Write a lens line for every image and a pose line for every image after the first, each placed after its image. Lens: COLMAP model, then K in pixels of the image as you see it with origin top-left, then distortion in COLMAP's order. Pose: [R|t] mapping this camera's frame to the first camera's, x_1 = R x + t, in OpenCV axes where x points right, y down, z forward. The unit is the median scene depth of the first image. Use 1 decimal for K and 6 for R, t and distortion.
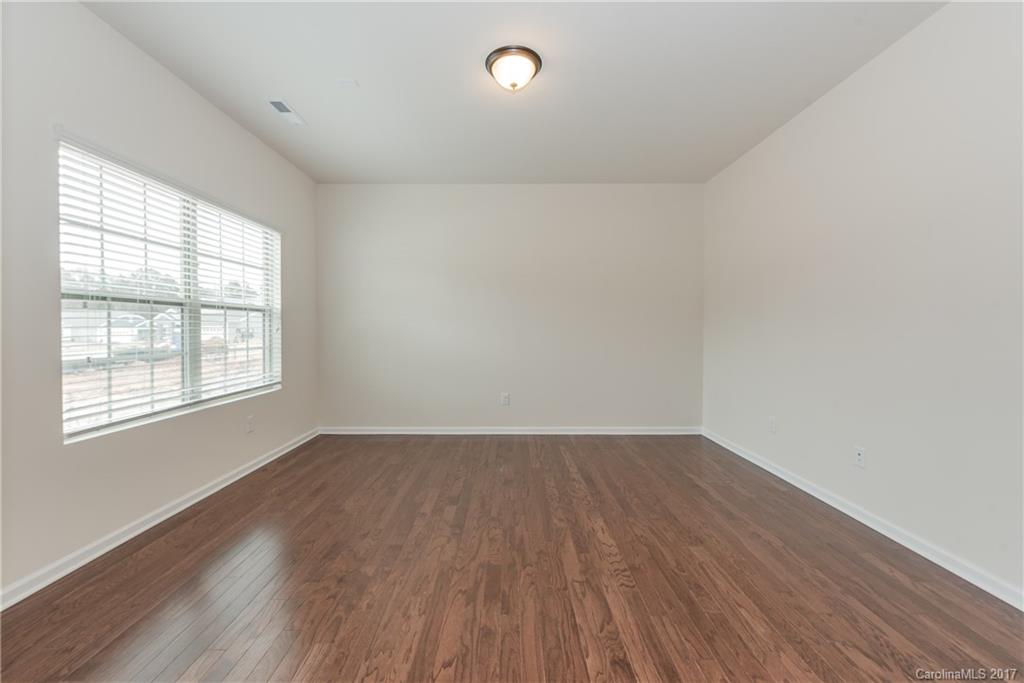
lens RADIAL K [[407.5, 0, 510.2], [0, 407.5, 331.5], [0, 0, 1]] dist [0.010073, -0.000472]
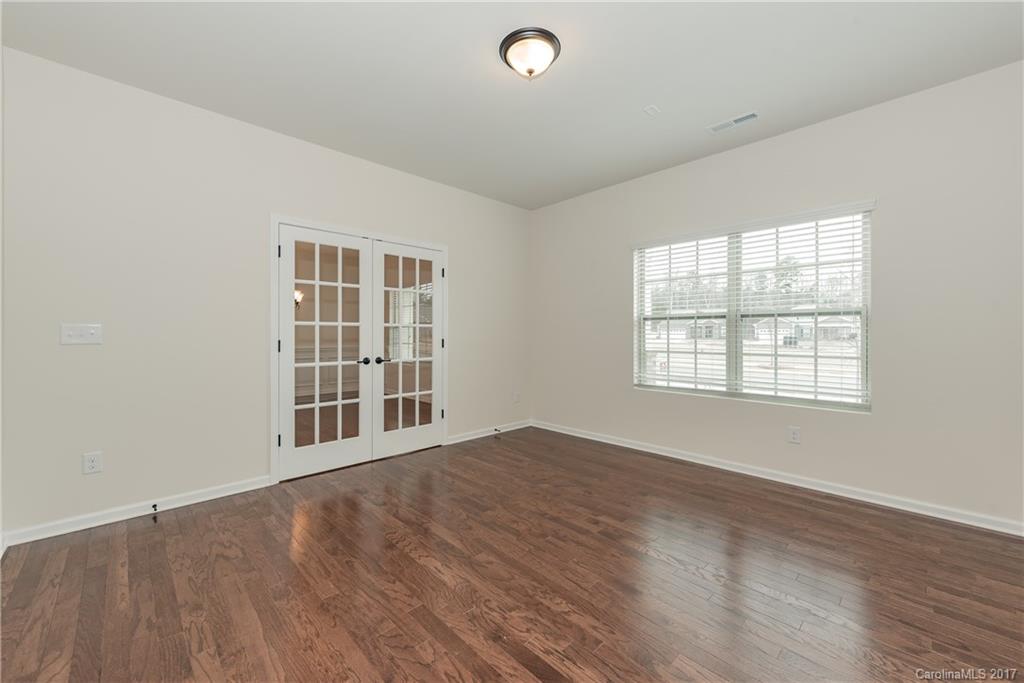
lens RADIAL K [[407.5, 0, 510.2], [0, 407.5, 331.5], [0, 0, 1]] dist [0.010073, -0.000472]
pose [[-0.728530, -0.005965, -0.684988, 0.715194], [-0.006490, 0.999977, -0.001805, -0.014798], [0.684983, 0.003131, -0.728552, 1.744997]]
